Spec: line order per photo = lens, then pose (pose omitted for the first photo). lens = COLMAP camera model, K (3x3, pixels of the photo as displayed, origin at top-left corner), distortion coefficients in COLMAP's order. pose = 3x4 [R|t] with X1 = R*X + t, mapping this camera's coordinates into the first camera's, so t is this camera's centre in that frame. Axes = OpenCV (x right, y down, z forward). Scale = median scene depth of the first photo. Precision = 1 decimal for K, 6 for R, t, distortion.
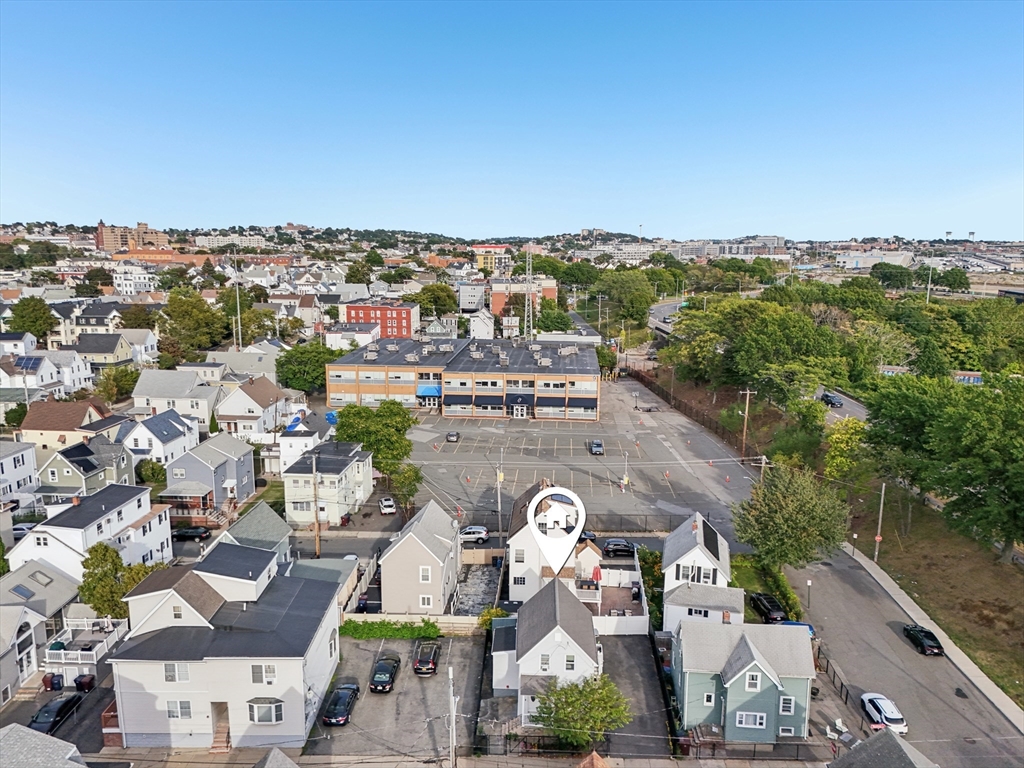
lens RADIAL K [[749.9, 0, 508.3], [0, 749.9, 382.9], [0, 0, 1]] dist [0.045500, -0.004184]
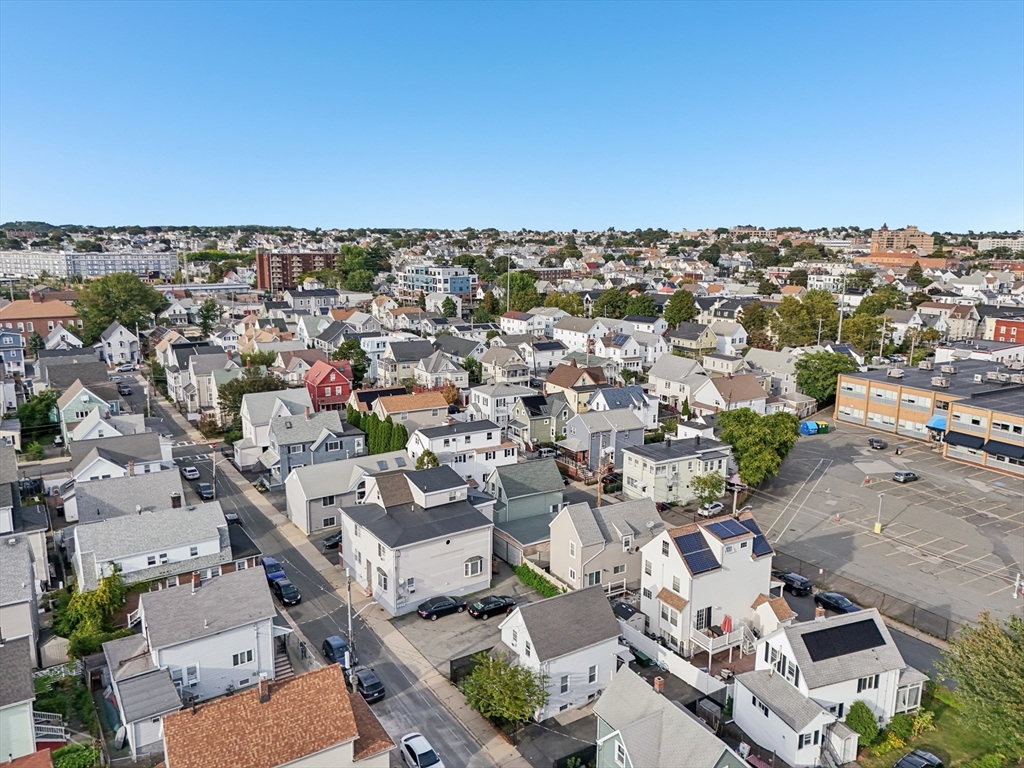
lens RADIAL K [[749.9, 0, 504.0], [0, 749.9, 389.4], [0, 0, 1]] dist [0.045500, -0.004184]
pose [[0.556241, 0.163282, -0.814822, 0.295650], [-0.160838, 0.983120, 0.087211, -0.021278], [0.815308, 0.082544, 0.573114, 0.125796]]
